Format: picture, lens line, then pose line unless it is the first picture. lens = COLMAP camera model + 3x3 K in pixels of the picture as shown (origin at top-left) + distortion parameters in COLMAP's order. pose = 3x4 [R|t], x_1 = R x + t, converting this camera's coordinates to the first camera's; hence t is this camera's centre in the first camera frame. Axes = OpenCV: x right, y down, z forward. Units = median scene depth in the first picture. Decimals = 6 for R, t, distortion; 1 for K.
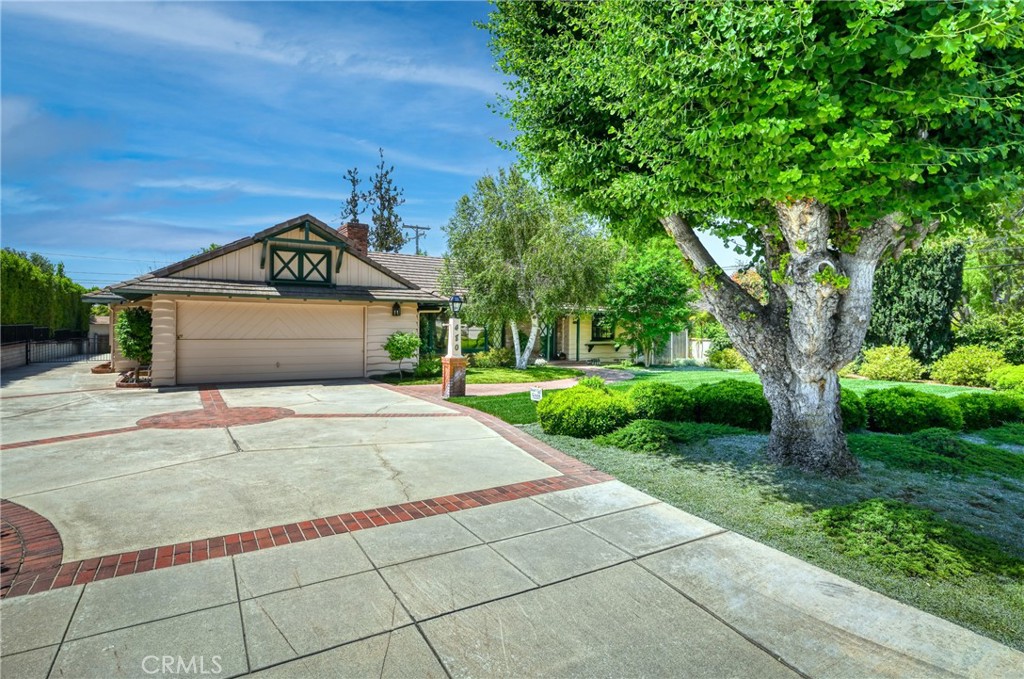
lens RADIAL K [[534.3, 0, 514.0], [0, 534.3, 339.8], [0, 0, 1]] dist [-0.006821, -0.000421]
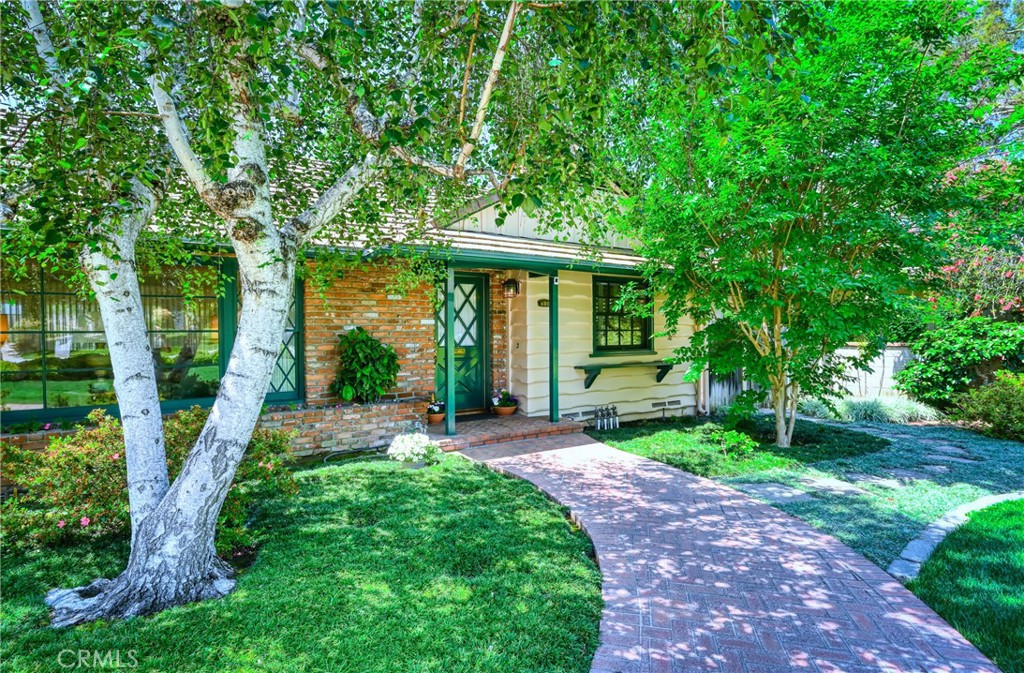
lens RADIAL K [[530.9, 0, 509.3], [0, 530.9, 340.1], [0, 0, 1]] dist [0.022251, 0.000076]
pose [[0.999662, -0.019398, 0.017308, 0.109145], [0.019514, 0.999788, -0.006591, -0.009131], [-0.017177, 0.006927, 0.999828, 0.843567]]
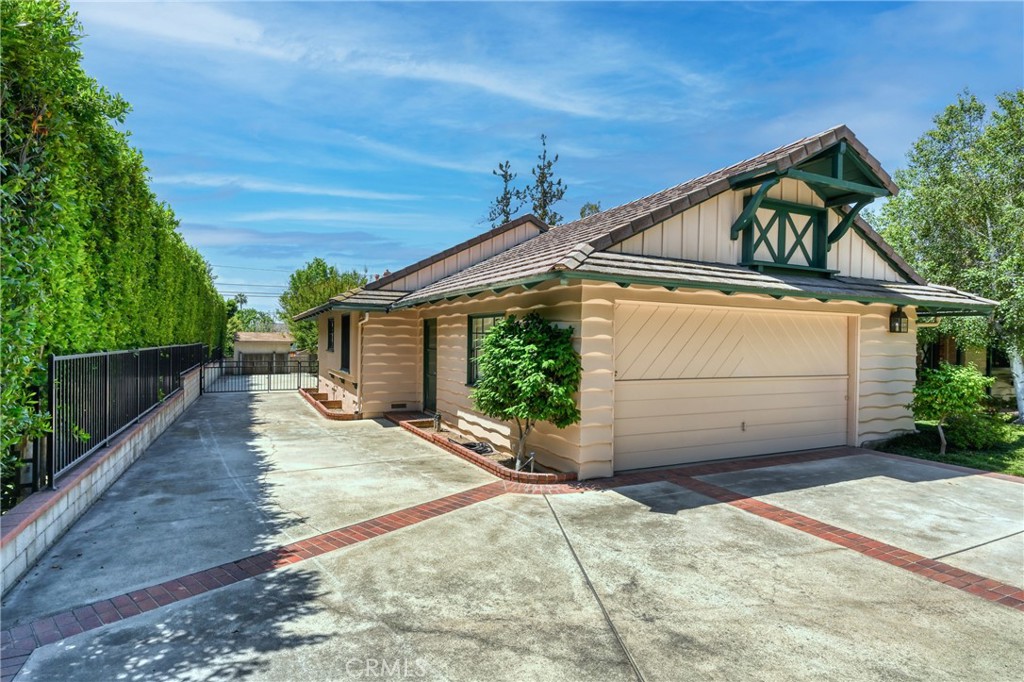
lens RADIAL K [[534.3, 0, 512.9], [0, 534.3, 342.7], [0, 0, 1]] dist [-0.006821, -0.000421]
pose [[0.993945, 0.000189, -0.109880, -0.465697], [-0.002758, 0.999727, -0.023222, -0.016980], [0.109845, 0.023385, 0.993674, 0.350962]]
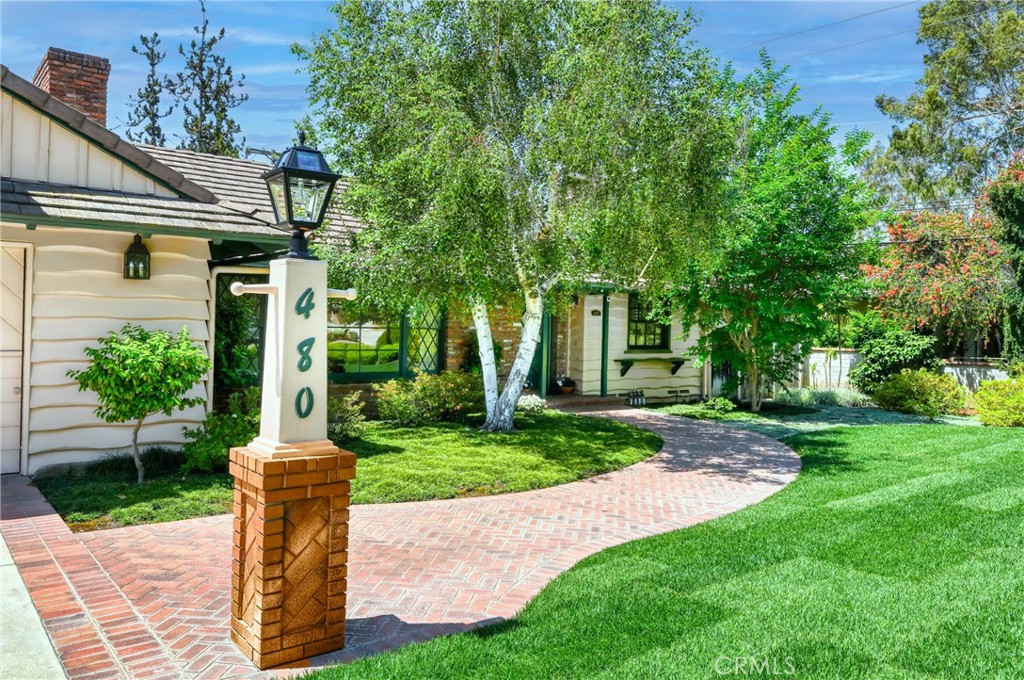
lens RADIAL K [[768.0, 0, 508.0], [0, 768.0, 329.5], [0, 0, 1]] dist [-0.008318, 0.002346]
pose [[0.994514, 0.006549, 0.104402, -0.038188], [-0.004458, 0.999785, -0.020254, -0.005011], [-0.104512, 0.019677, 0.994329, 0.439276]]
